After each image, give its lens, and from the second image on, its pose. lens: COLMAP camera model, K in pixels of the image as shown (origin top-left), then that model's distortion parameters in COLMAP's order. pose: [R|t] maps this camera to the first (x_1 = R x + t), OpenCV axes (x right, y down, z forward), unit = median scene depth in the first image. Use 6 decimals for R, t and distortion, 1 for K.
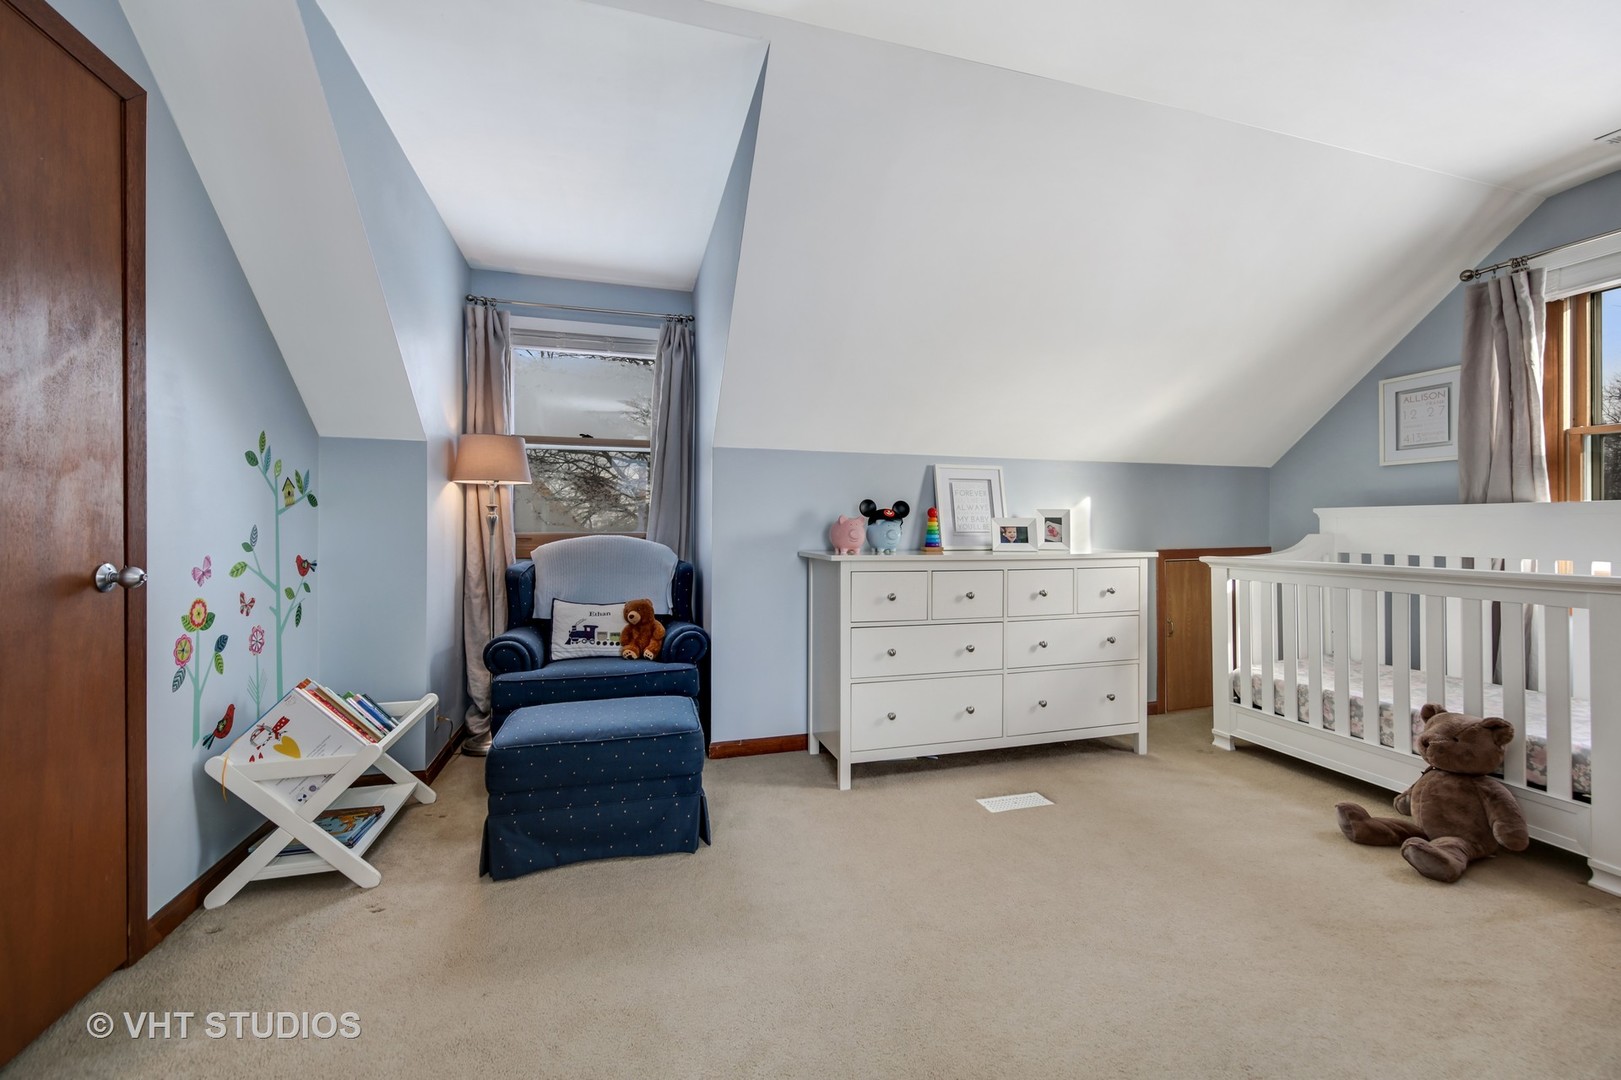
lens RADIAL K [[663.3, 0, 810.8], [0, 663.3, 527.5], [0, 0, 1]] dist [-0.007366, -0.001310]
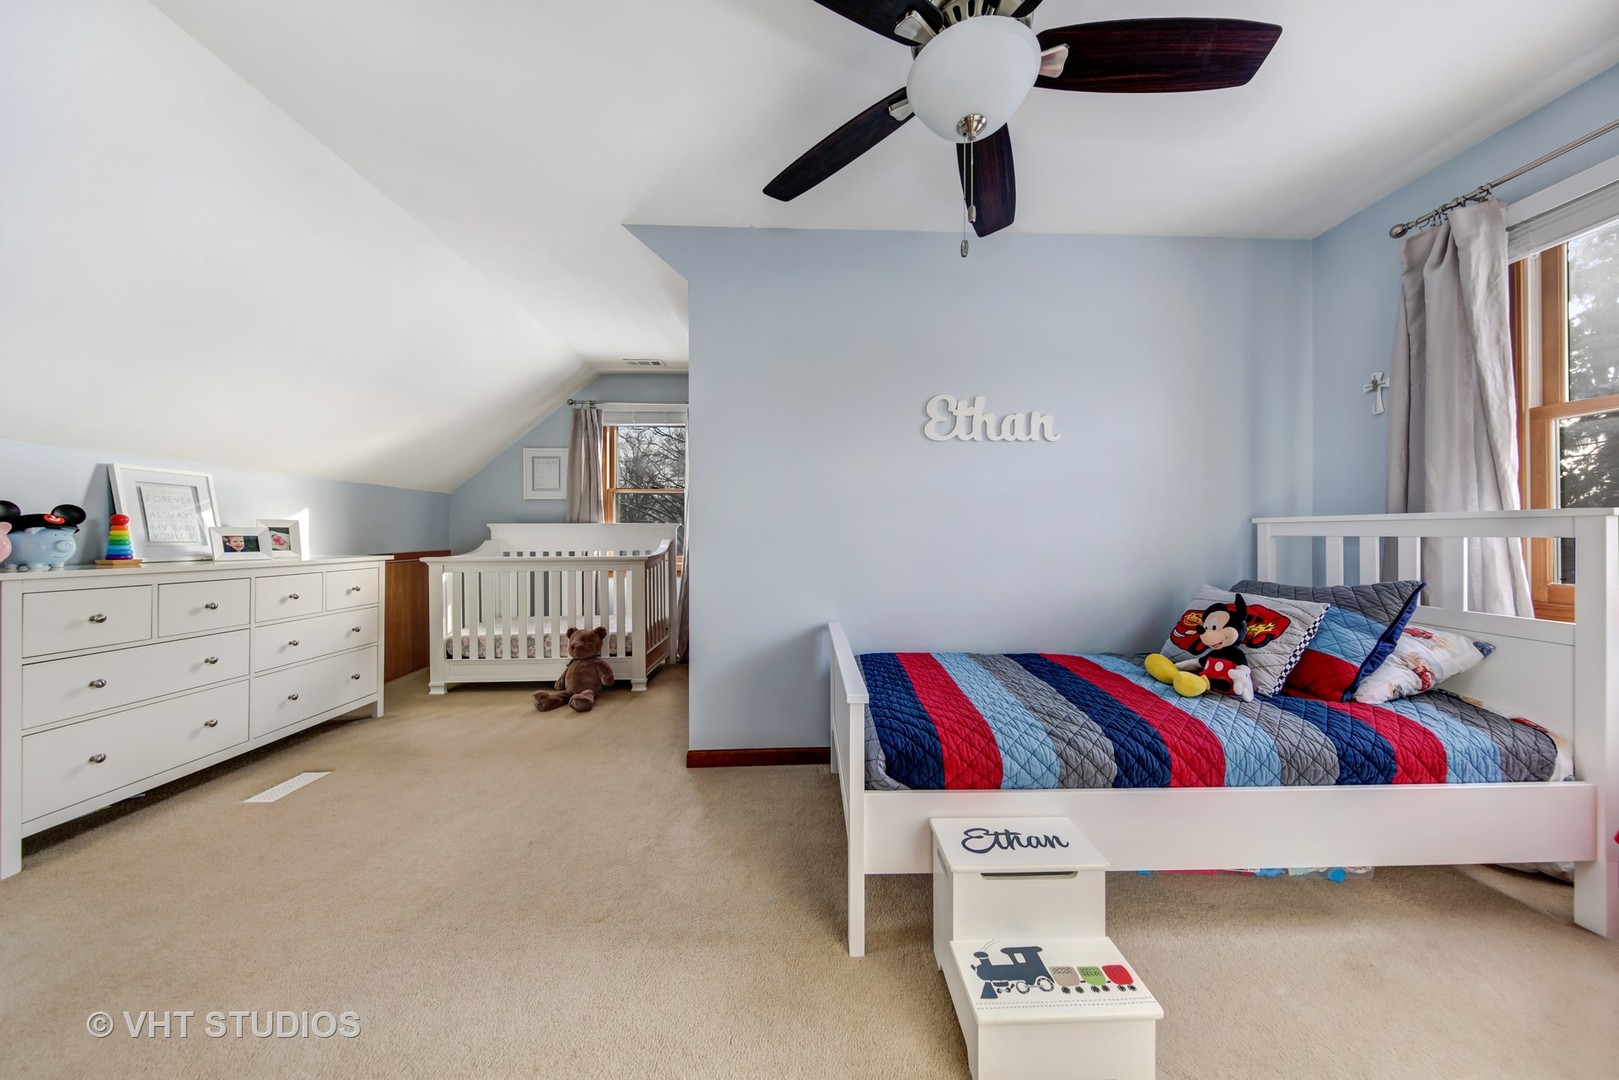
lens RADIAL K [[533.0, 0, 811.8], [0, 533.0, 536.1], [0, 0, 1]] dist [0.000877, 0.000058]
pose [[0.259146, -0.002774, 0.965834, -0.273076], [0.005868, 0.999982, 0.001298, 0.003336], [-0.965820, 0.005331, 0.259157, -0.057899]]
